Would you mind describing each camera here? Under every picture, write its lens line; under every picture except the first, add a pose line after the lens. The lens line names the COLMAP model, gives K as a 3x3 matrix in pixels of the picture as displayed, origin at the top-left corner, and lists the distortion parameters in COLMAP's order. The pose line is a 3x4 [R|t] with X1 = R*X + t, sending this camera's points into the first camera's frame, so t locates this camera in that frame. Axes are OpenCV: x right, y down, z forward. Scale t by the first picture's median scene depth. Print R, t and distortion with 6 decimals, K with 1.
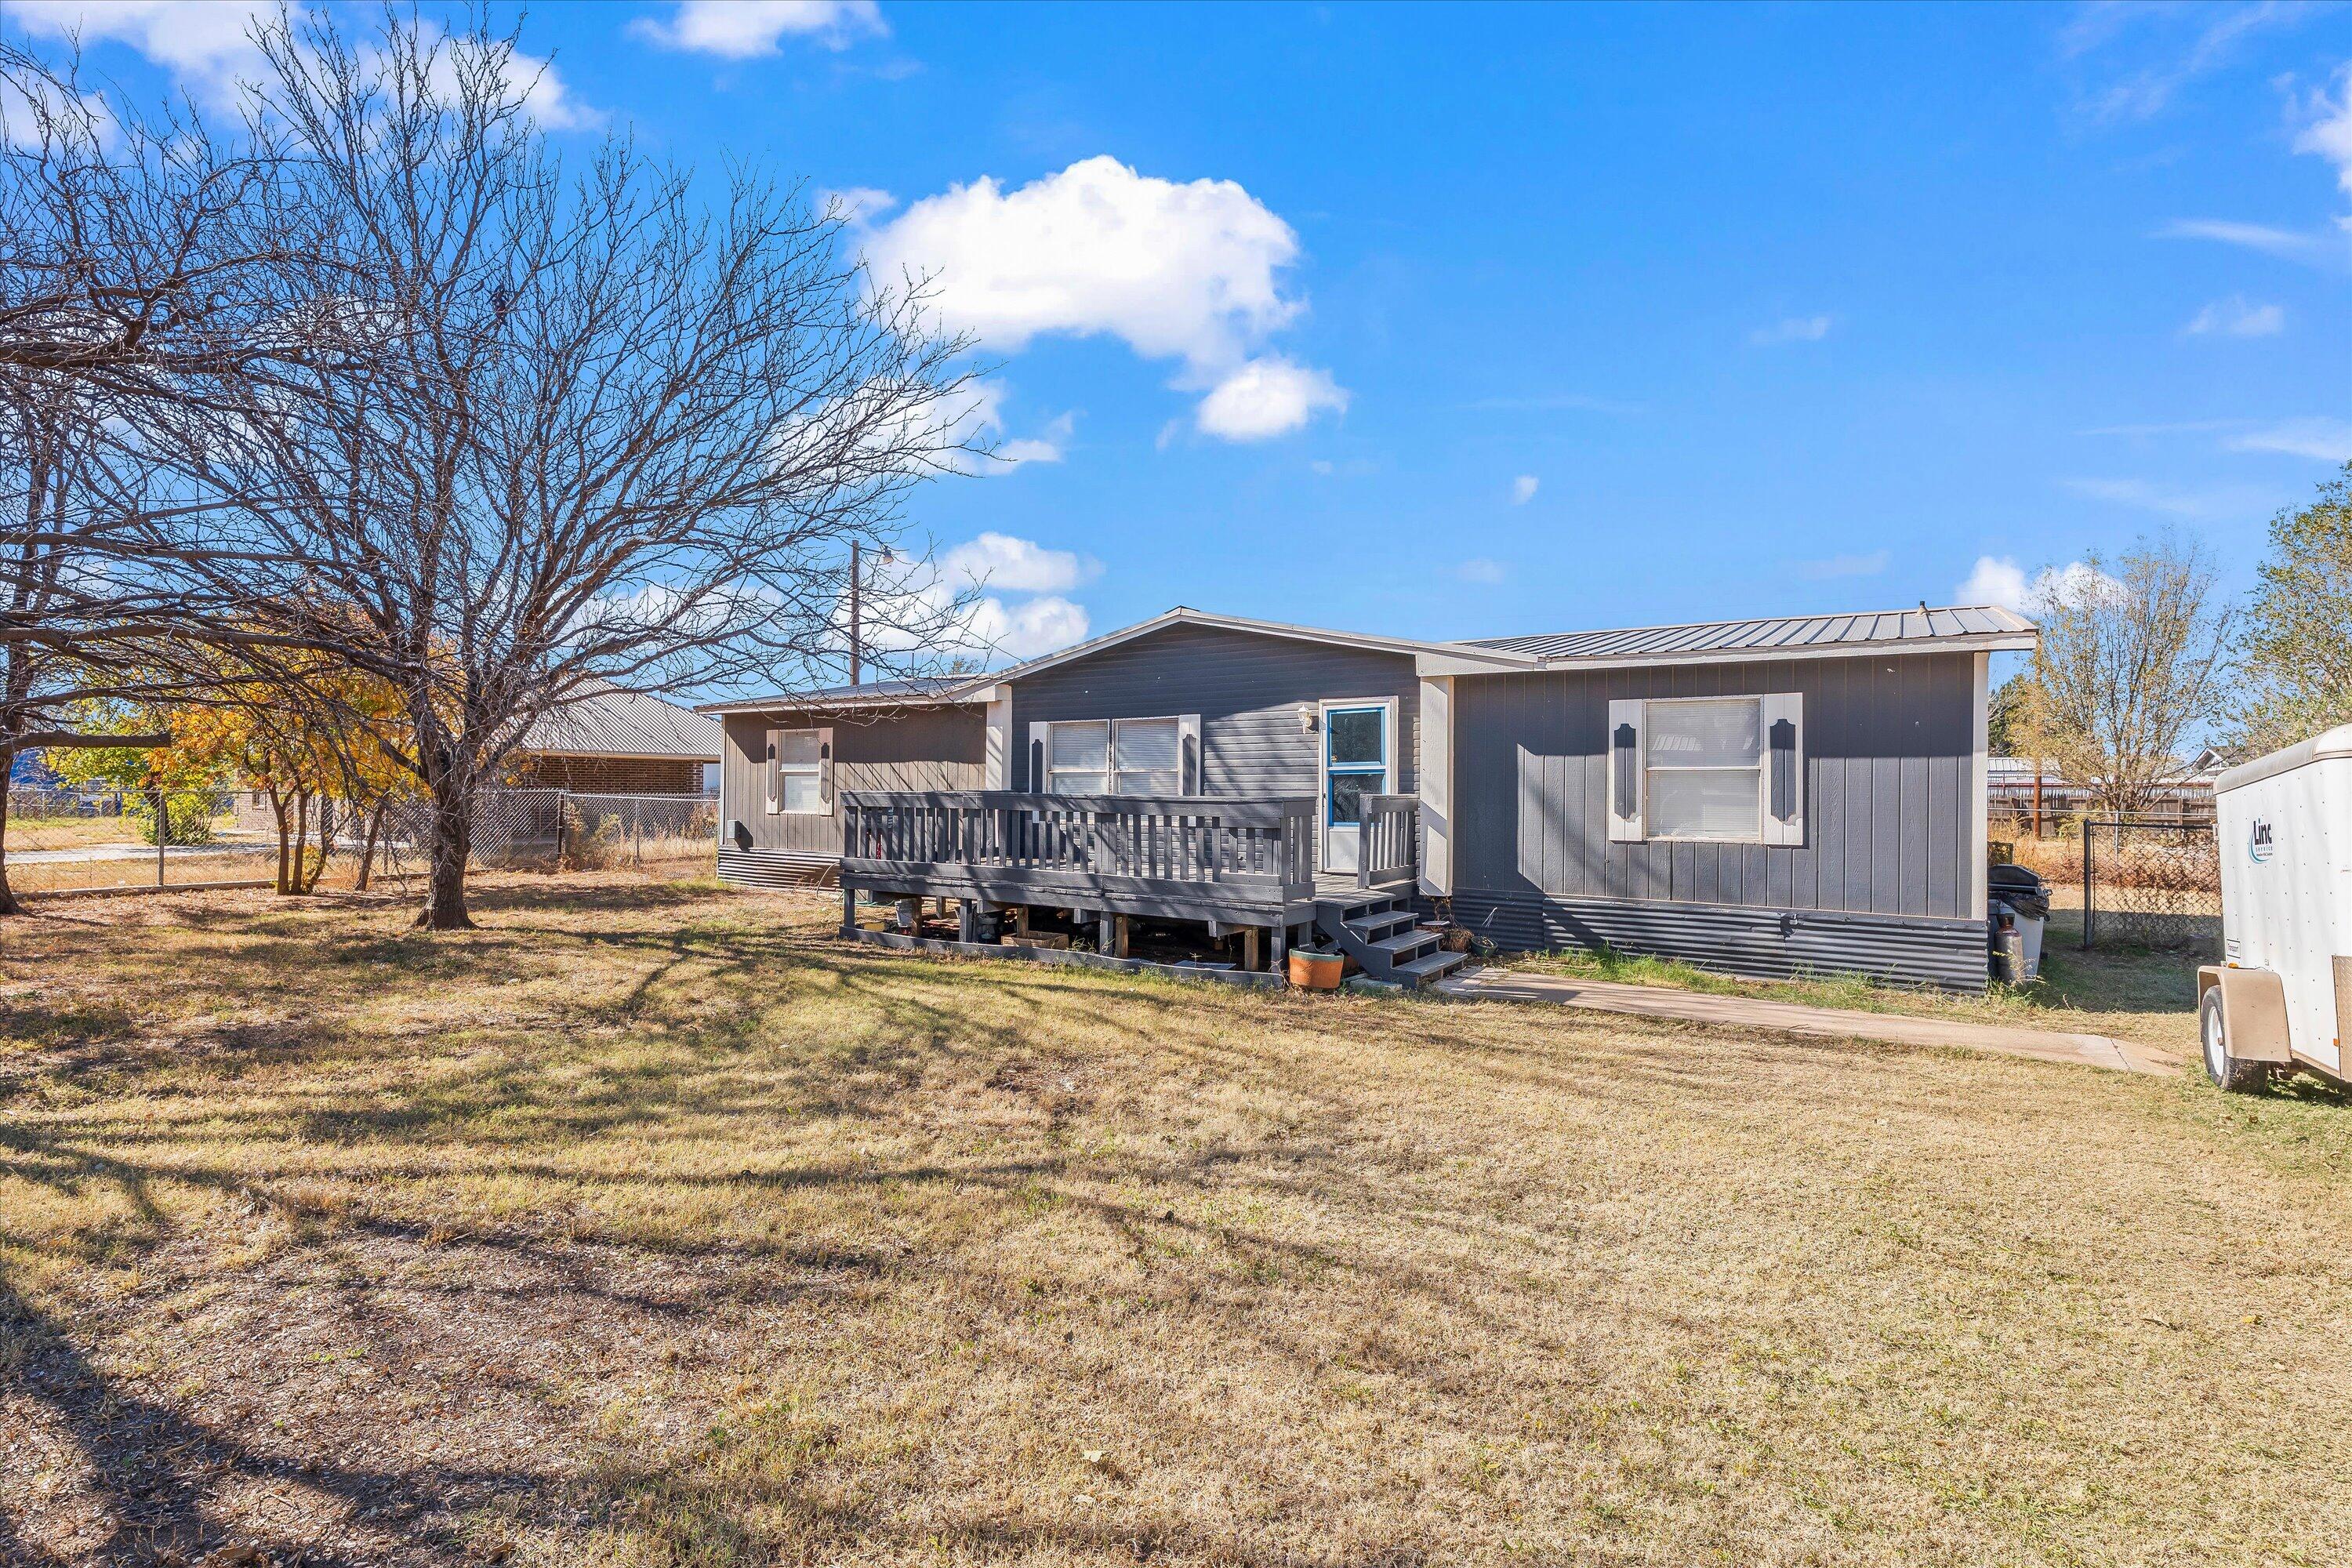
lens RADIAL K [[1111.4, 0, 1176.0], [0, 1111.4, 784.0], [0, 0, 1]] dist [-0.001160, 0.000108]
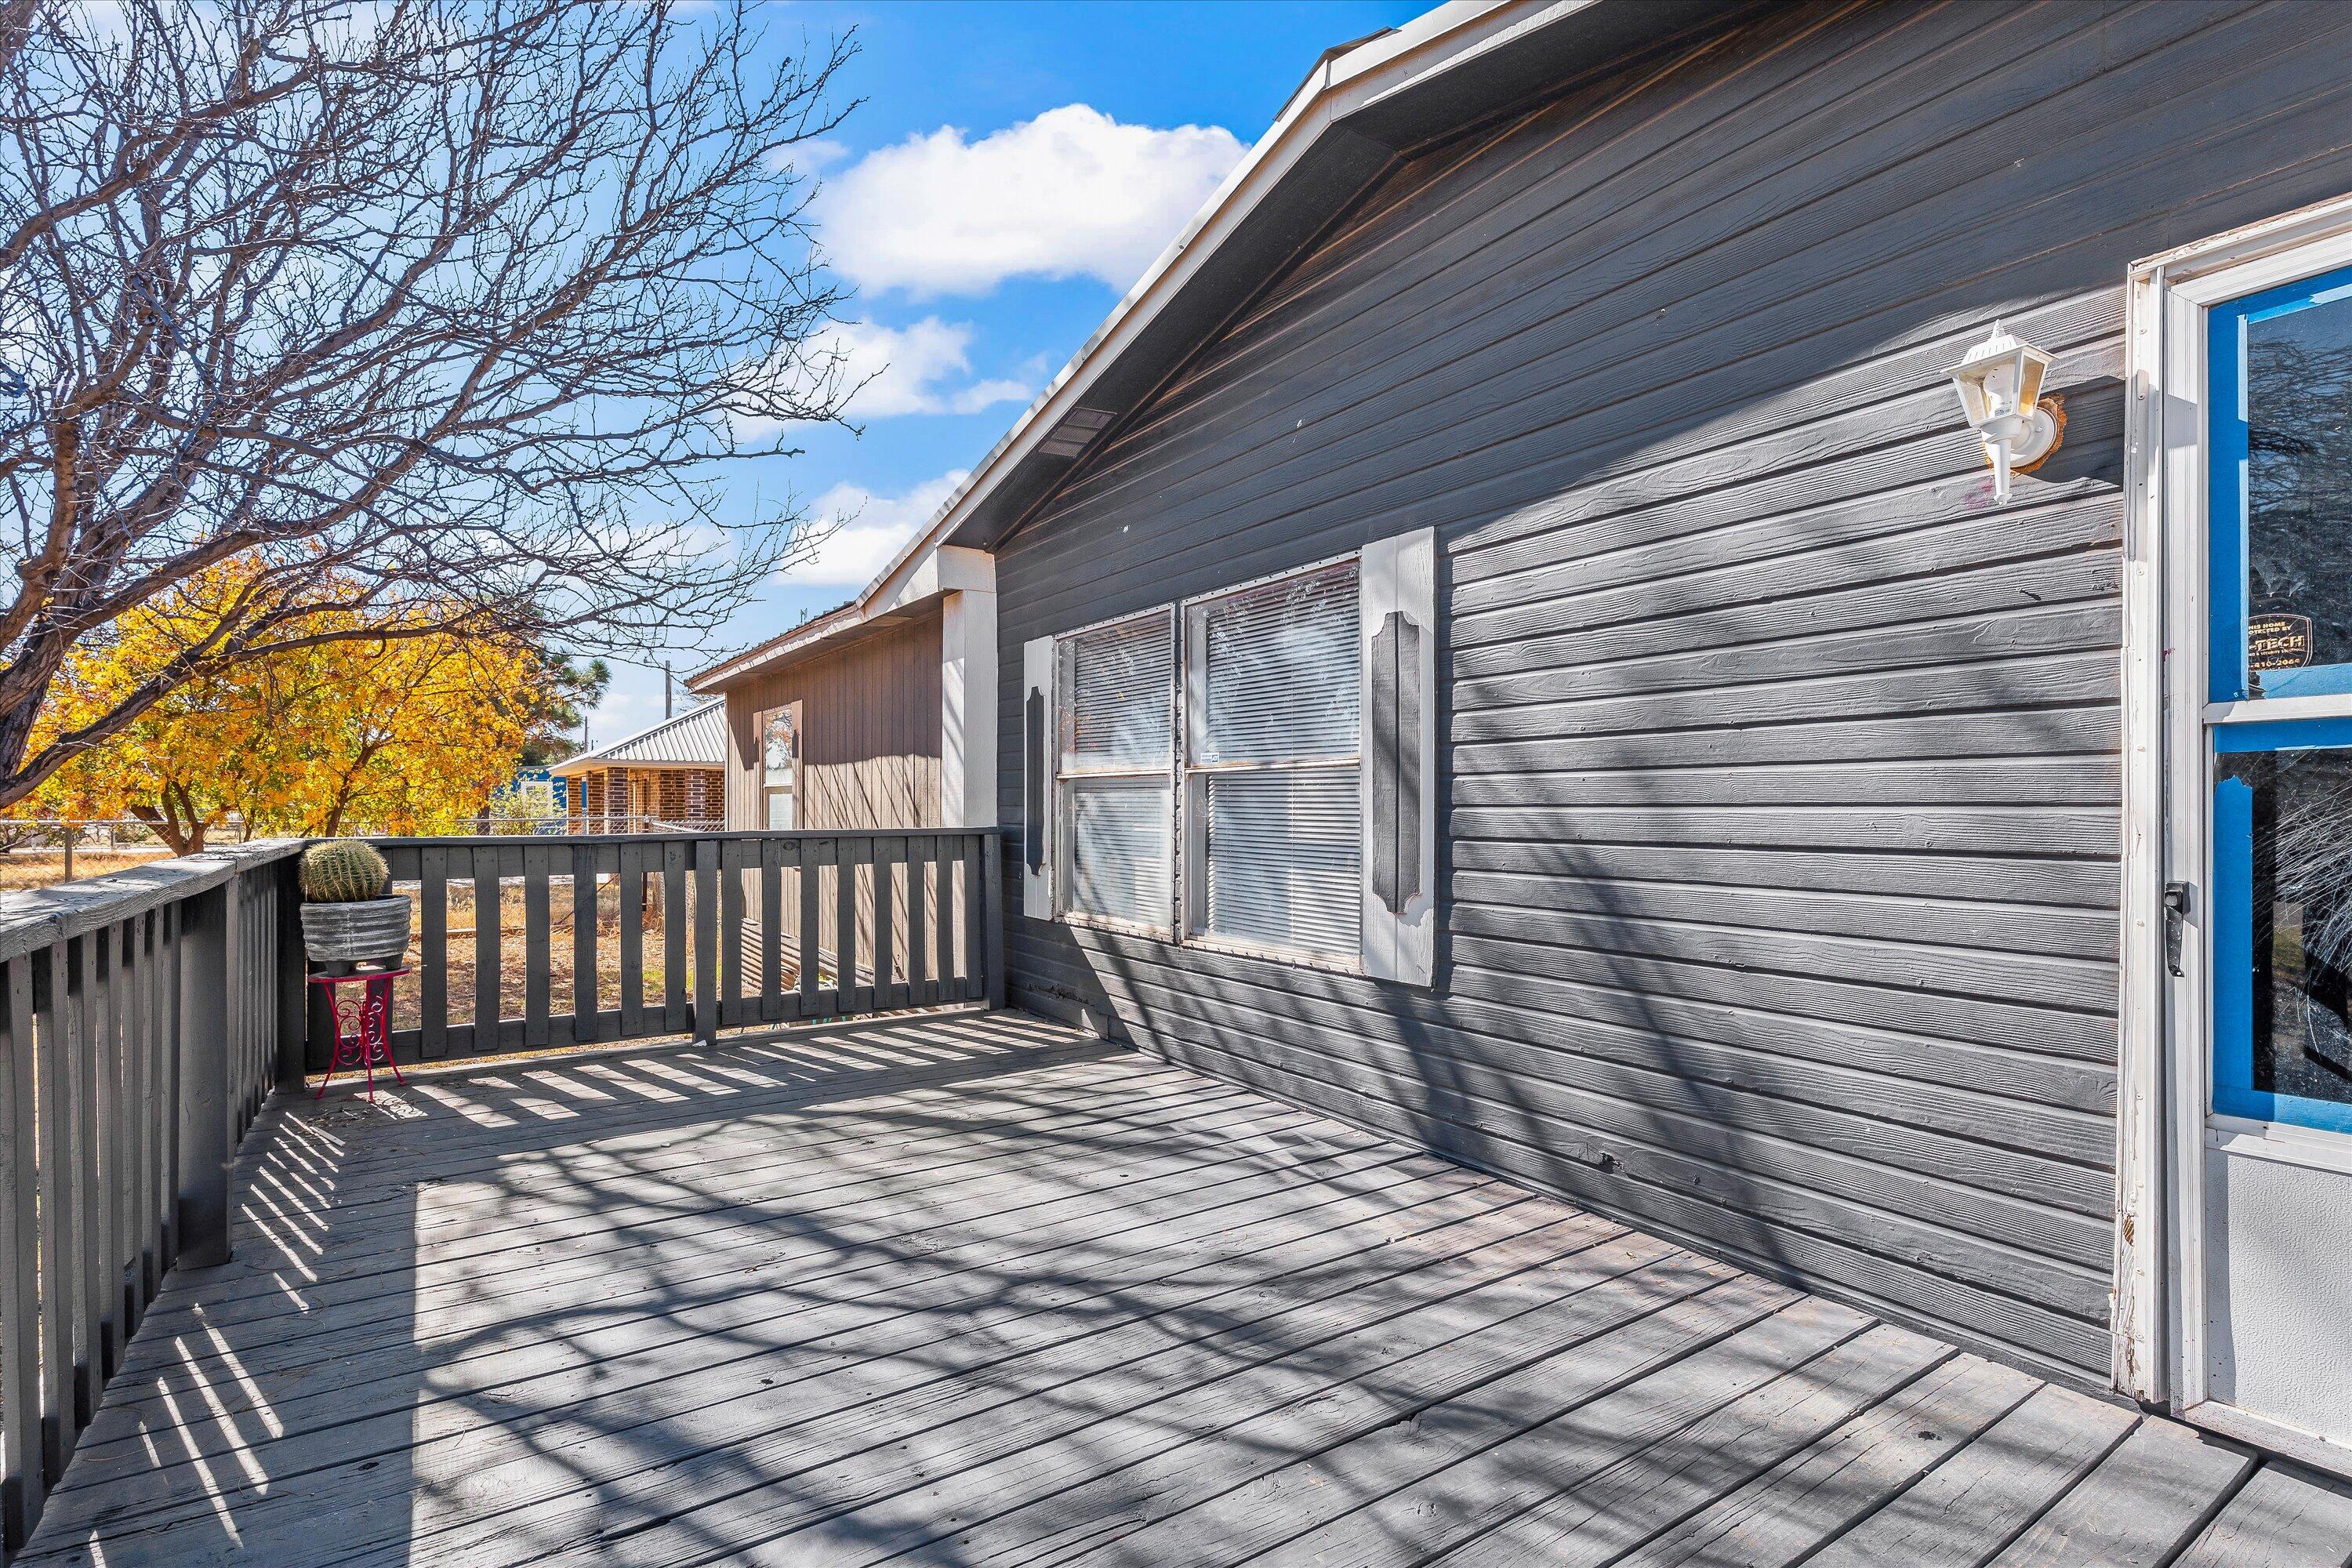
lens RADIAL K [[1111.4, 0, 1176.0], [0, 1111.4, 784.0], [0, 0, 1]] dist [-0.001160, 0.000108]
pose [[0.924649, -0.008837, -0.380719, 0.055578], [0.002805, 0.999862, -0.016394, -0.002167], [0.380811, 0.014091, 0.924545, 0.683961]]
